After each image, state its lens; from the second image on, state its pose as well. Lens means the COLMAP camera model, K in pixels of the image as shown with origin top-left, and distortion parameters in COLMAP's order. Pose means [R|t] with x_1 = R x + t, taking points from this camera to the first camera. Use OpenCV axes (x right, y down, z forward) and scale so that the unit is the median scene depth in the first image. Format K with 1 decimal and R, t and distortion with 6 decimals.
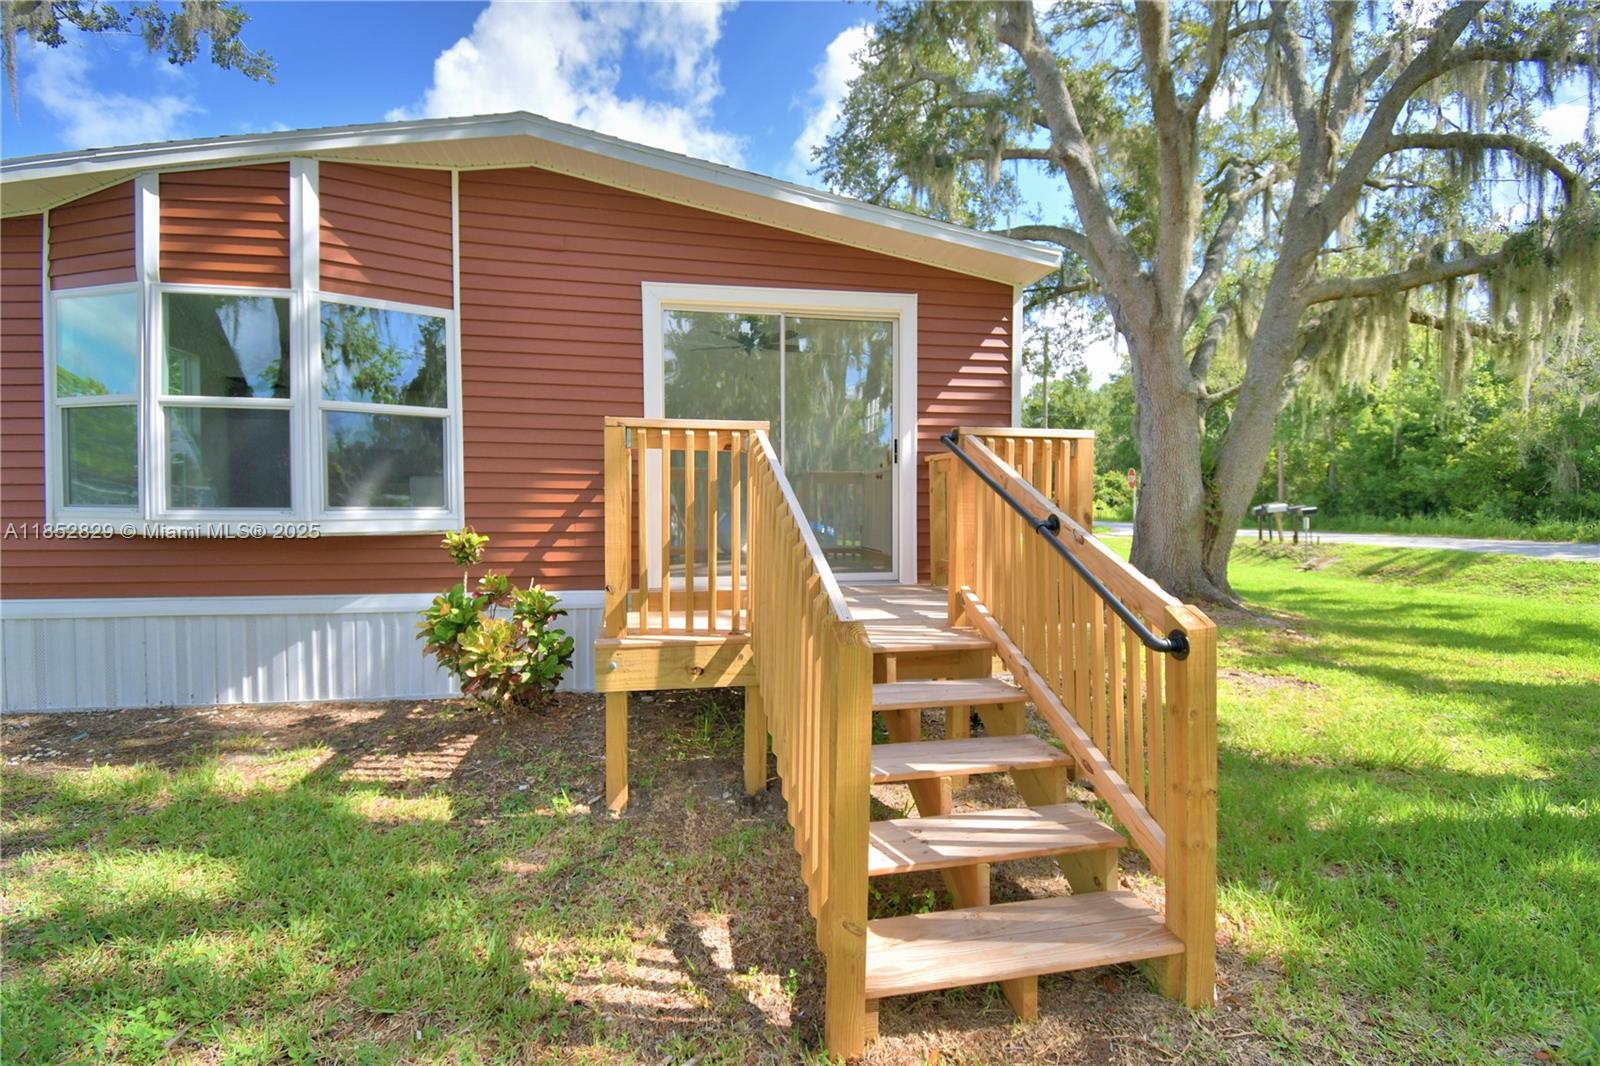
lens RADIAL K [[701.5, 0, 795.7], [0, 701.5, 531.6], [0, 0, 1]] dist [0.020653, -0.026245]
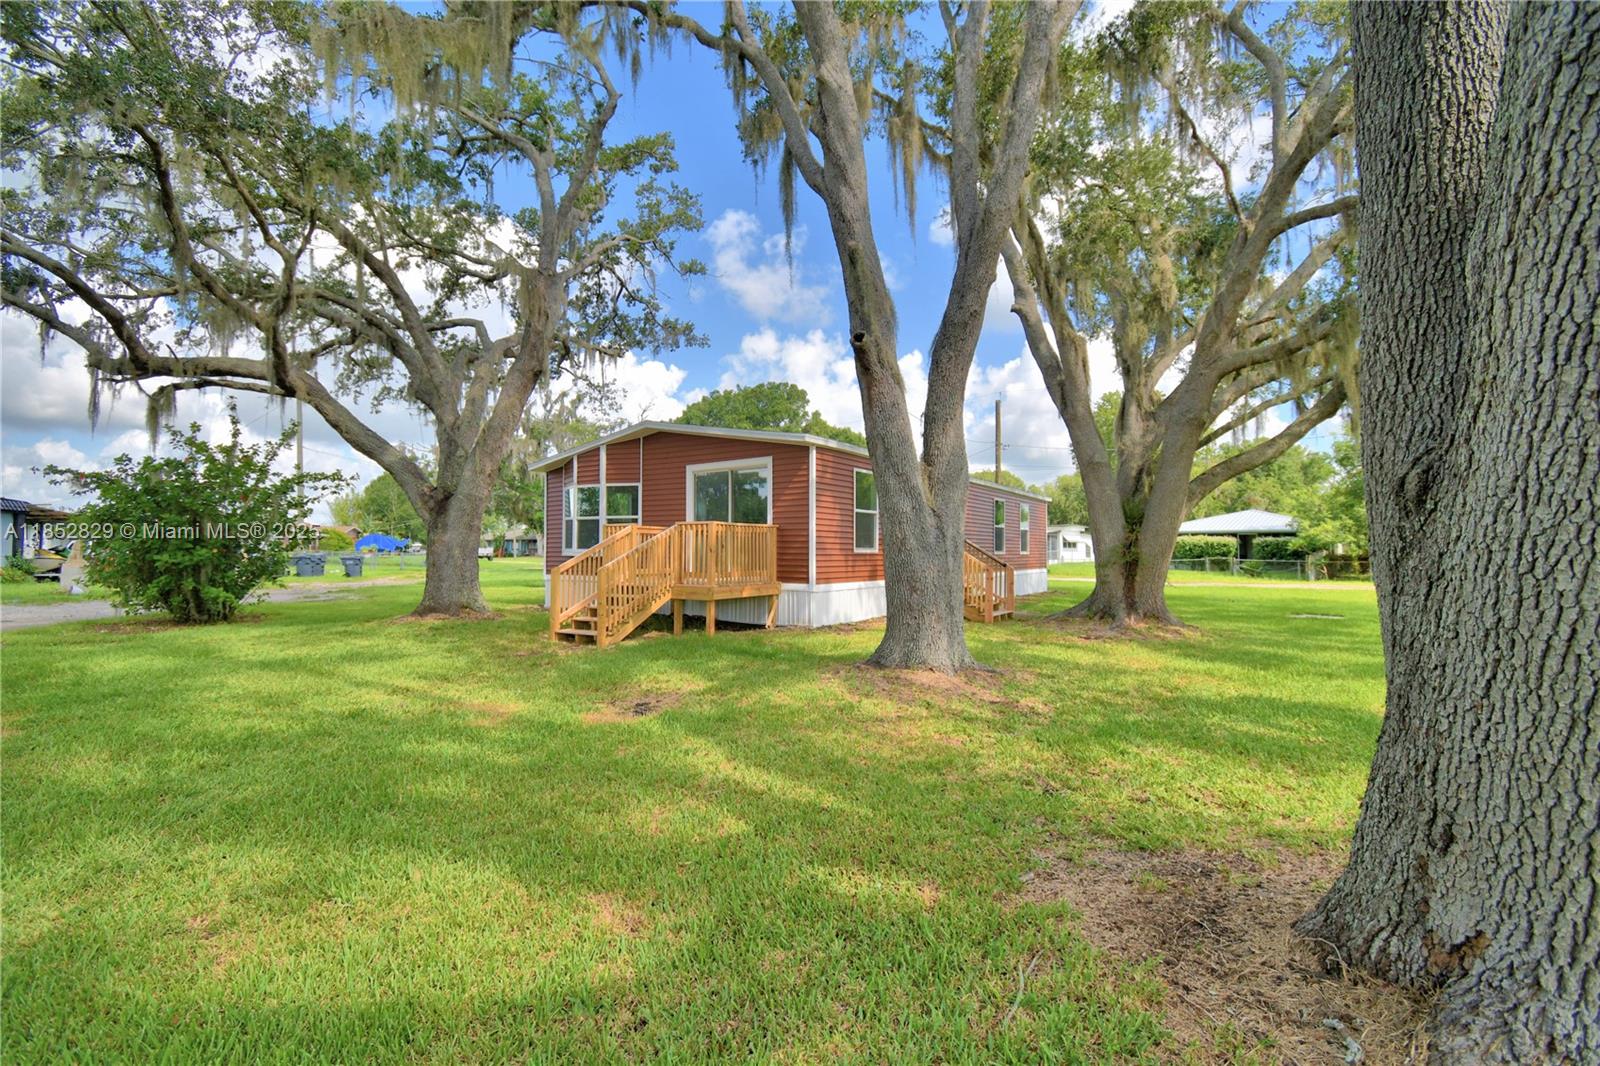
lens RADIAL K [[701.5, 0, 795.7], [0, 701.5, 531.6], [0, 0, 1]] dist [0.020653, -0.026245]
pose [[0.709927, -0.021554, -0.703946, 1.796621], [-0.024682, 0.998156, -0.055454, 0.037345], [0.703843, 0.056743, 0.708085, -0.550586]]
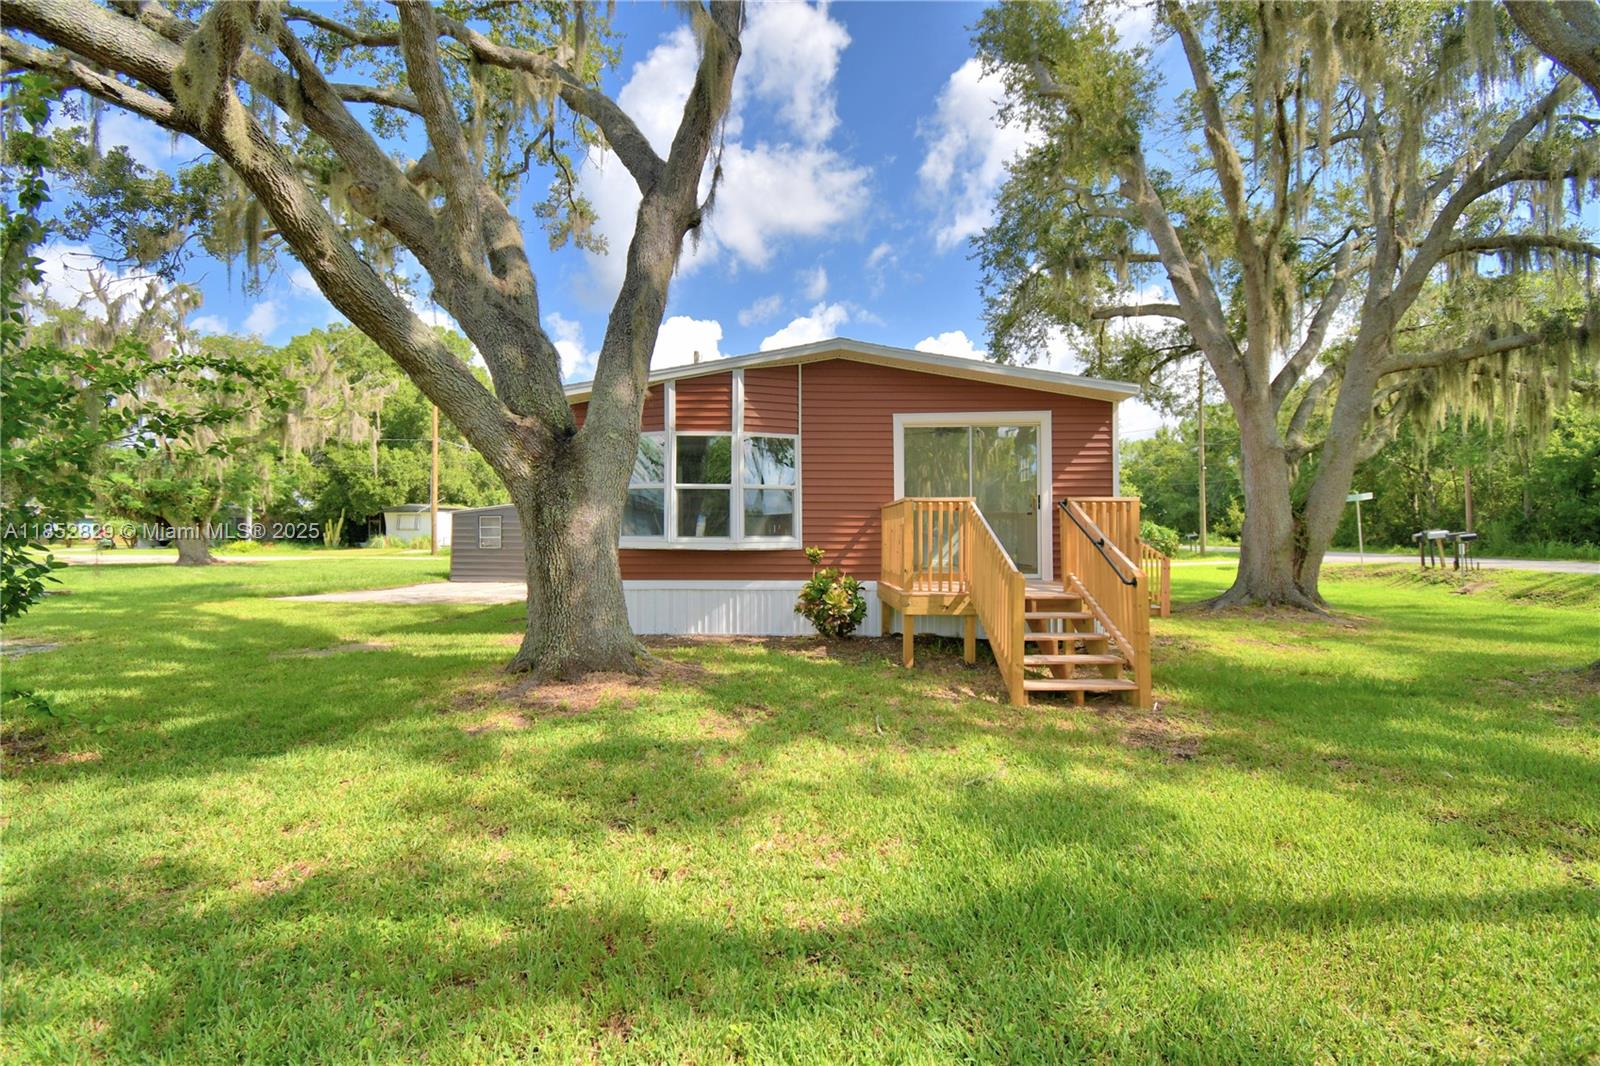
lens RADIAL K [[701.5, 0, 795.7], [0, 701.5, 531.6], [0, 0, 1]] dist [0.020653, -0.026245]
pose [[0.978691, -0.003427, -0.205309, -0.082119], [-0.004655, 0.999234, -0.038867, 0.024410], [0.205285, 0.038995, 0.977925, -0.760489]]
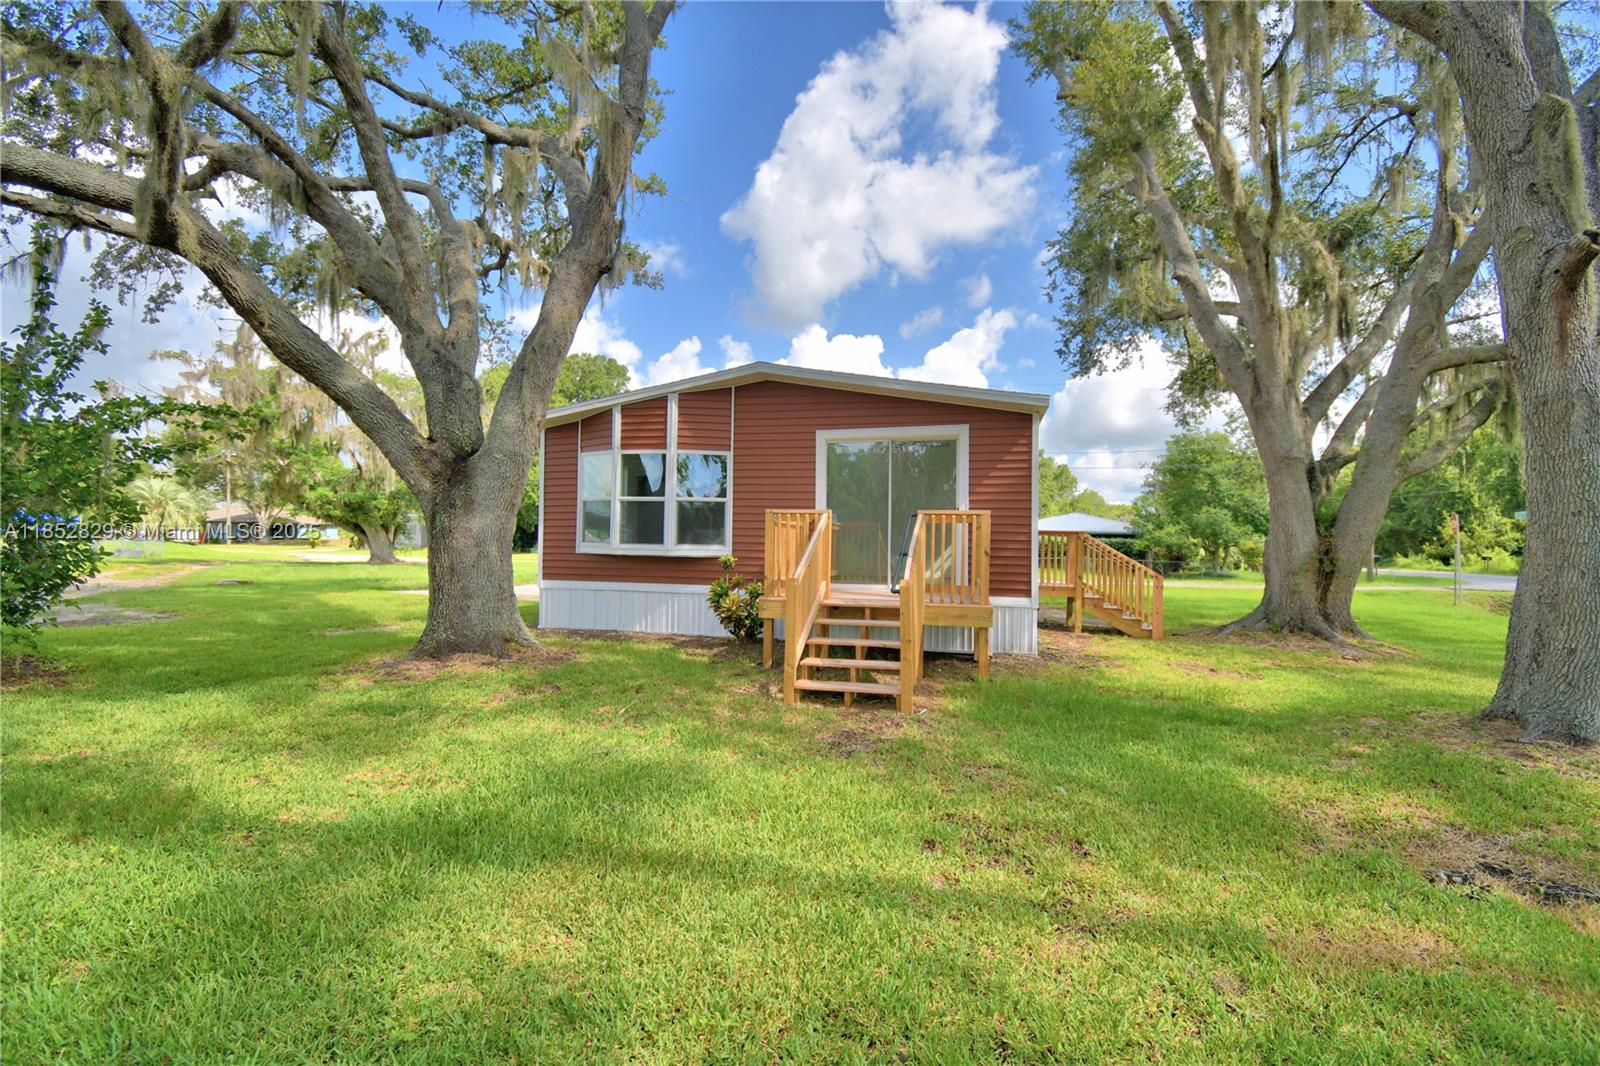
lens RADIAL K [[701.5, 0, 795.7], [0, 701.5, 531.6], [0, 0, 1]] dist [0.020653, -0.026245]
pose [[0.904414, 0.004363, -0.426635, 0.505696], [-0.029739, 0.998160, -0.052837, 0.026542], [0.425619, 0.060475, 0.902879, -0.687966]]
